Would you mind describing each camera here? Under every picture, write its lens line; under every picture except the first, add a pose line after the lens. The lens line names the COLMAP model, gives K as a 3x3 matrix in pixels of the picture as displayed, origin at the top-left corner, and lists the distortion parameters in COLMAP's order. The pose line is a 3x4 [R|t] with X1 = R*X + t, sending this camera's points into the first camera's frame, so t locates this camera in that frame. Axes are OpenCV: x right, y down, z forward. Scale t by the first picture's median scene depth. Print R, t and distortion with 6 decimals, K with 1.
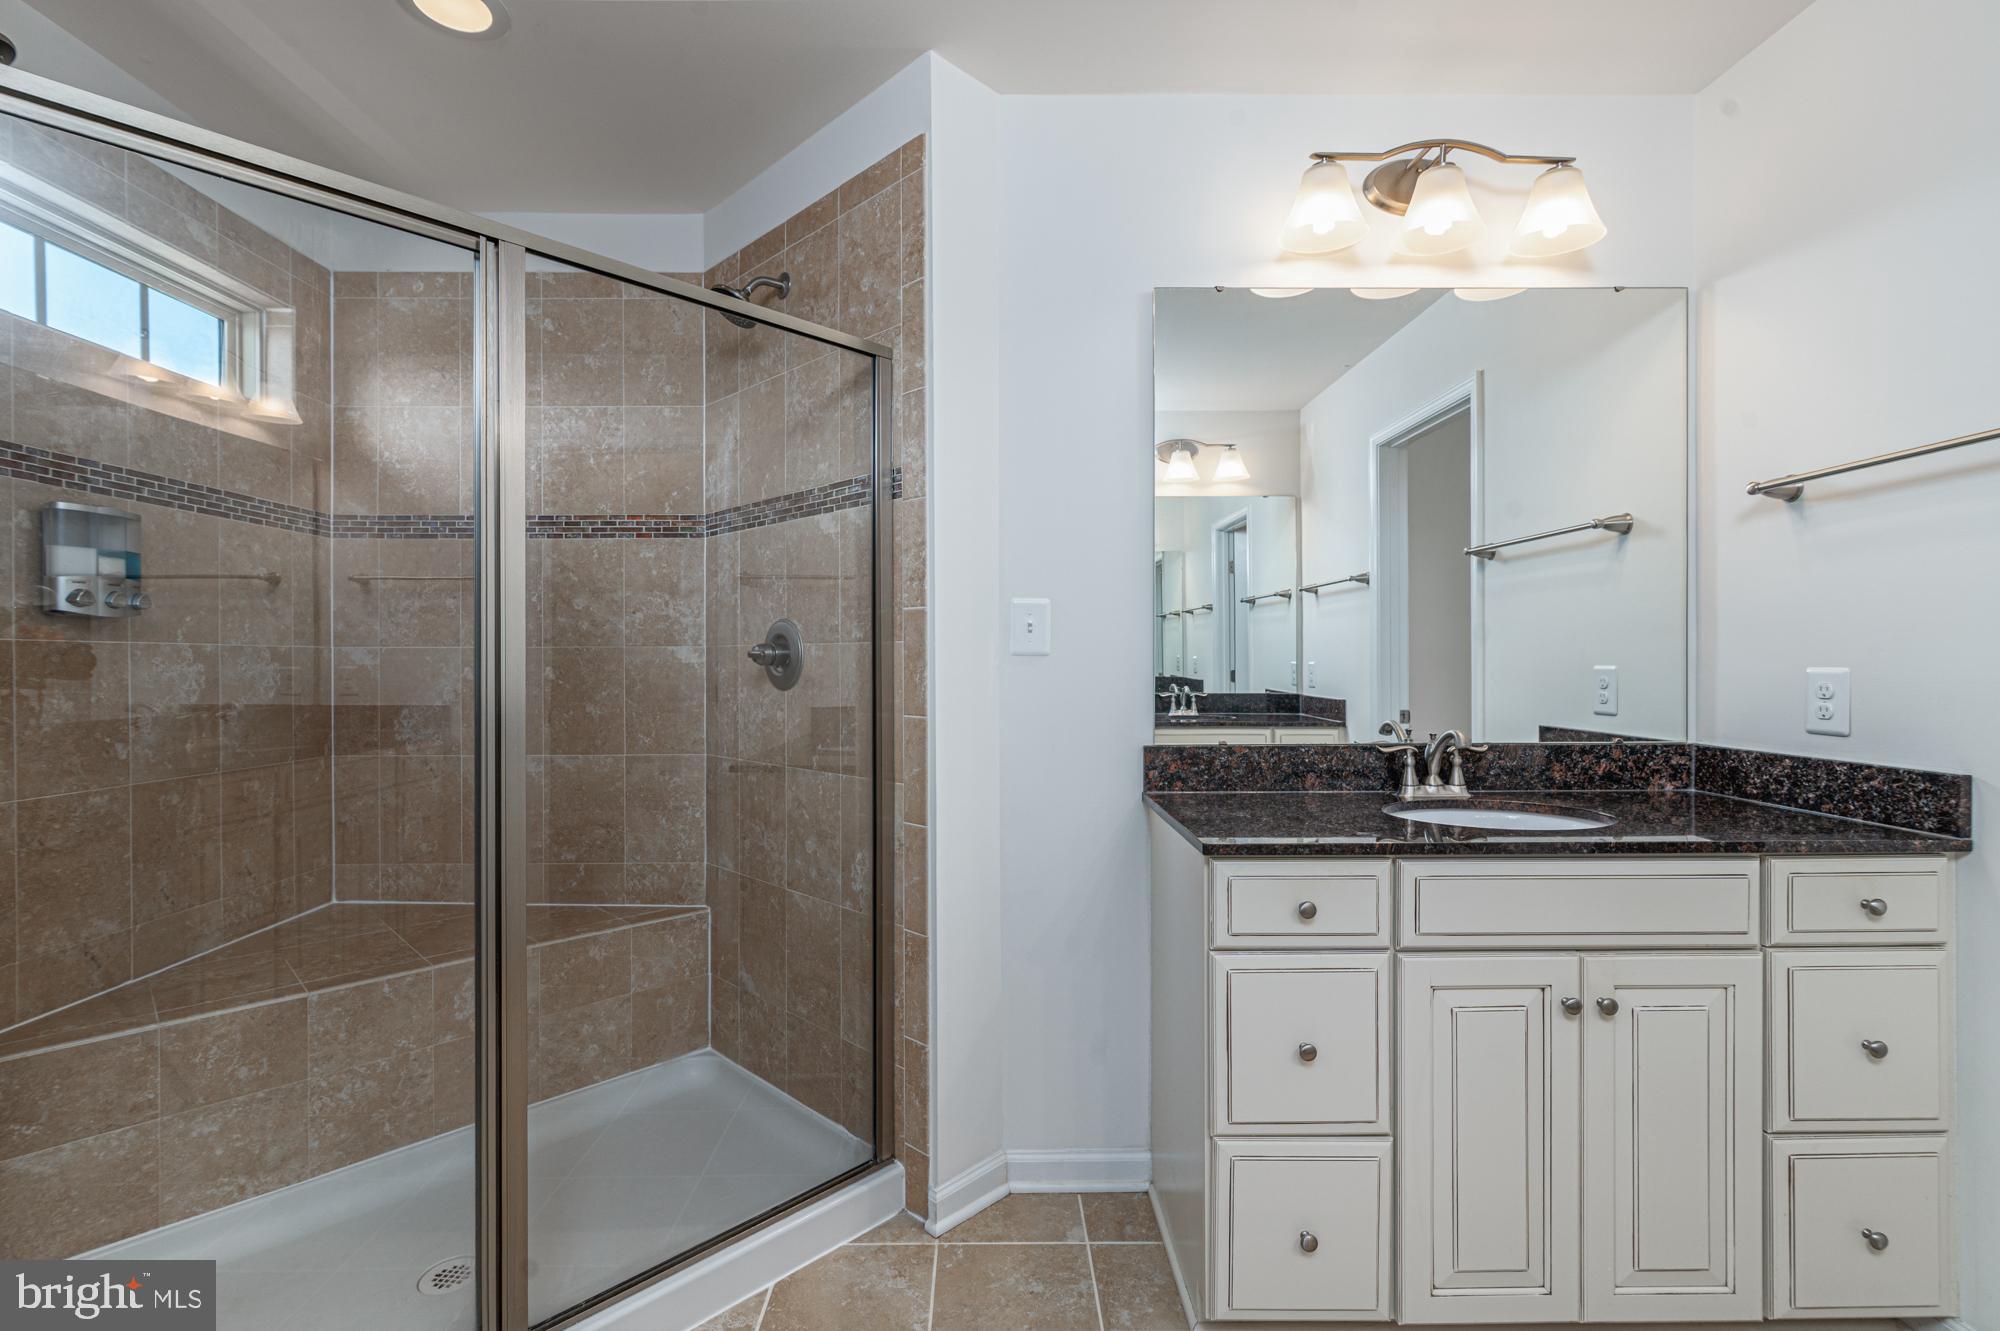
lens RADIAL K [[918.3, 0, 1000.0], [0, 918.3, 665.5], [0, 0, 1]] dist [-0.001766, 0.000008]
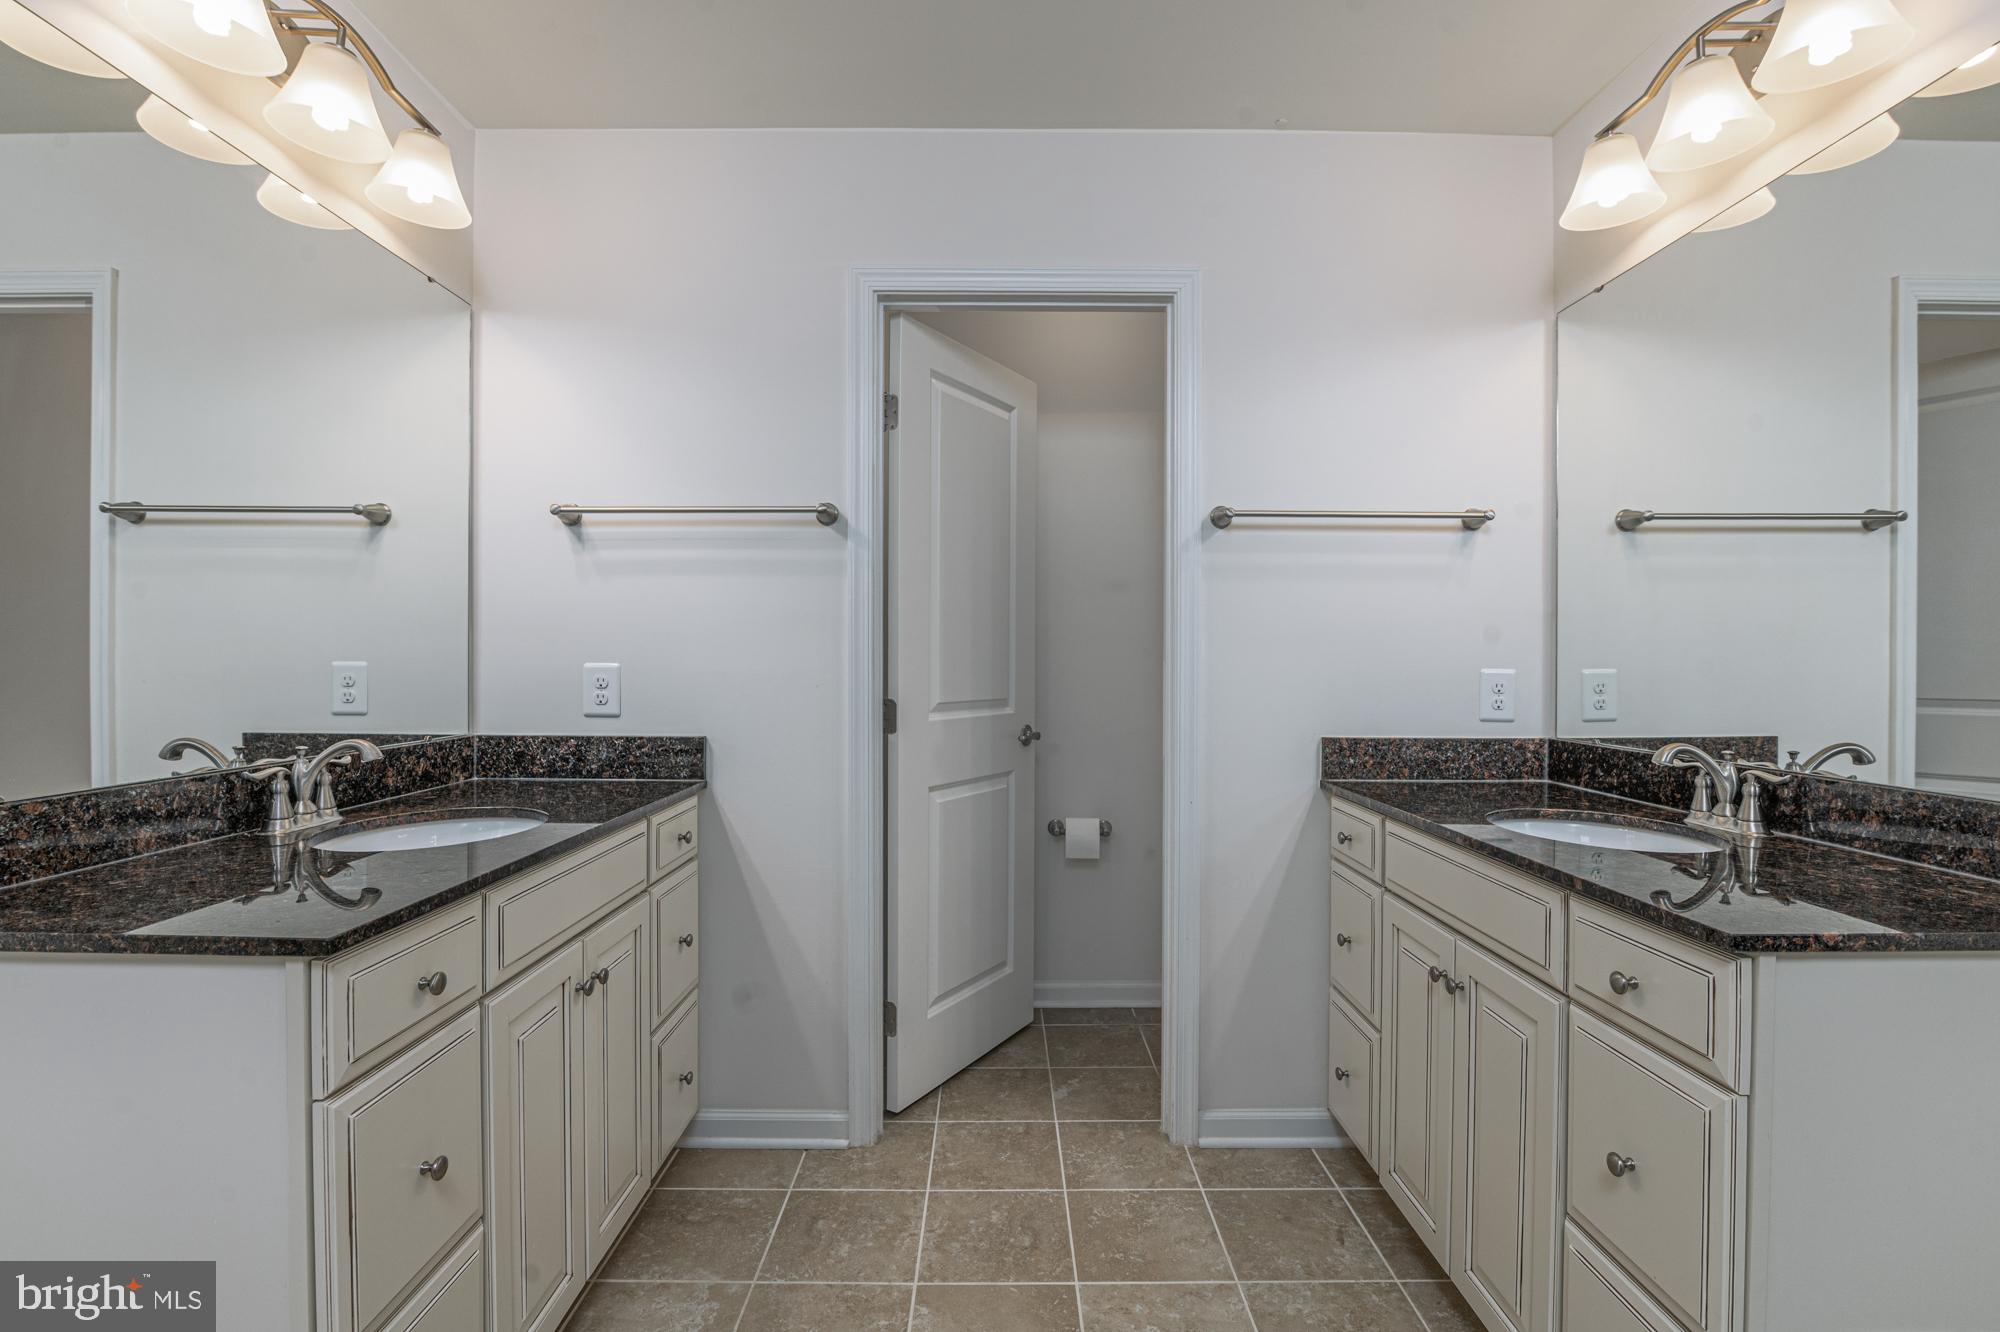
lens RADIAL K [[918.3, 0, 1000.0], [0, 918.3, 666.0], [0, 0, 1]] dist [-0.001766, 0.000008]
pose [[0.008081, -0.006627, 0.999945, -0.315956], [-0.000945, 0.999978, 0.006635, -0.002825], [-0.999967, -0.000999, 0.008075, 0.392510]]
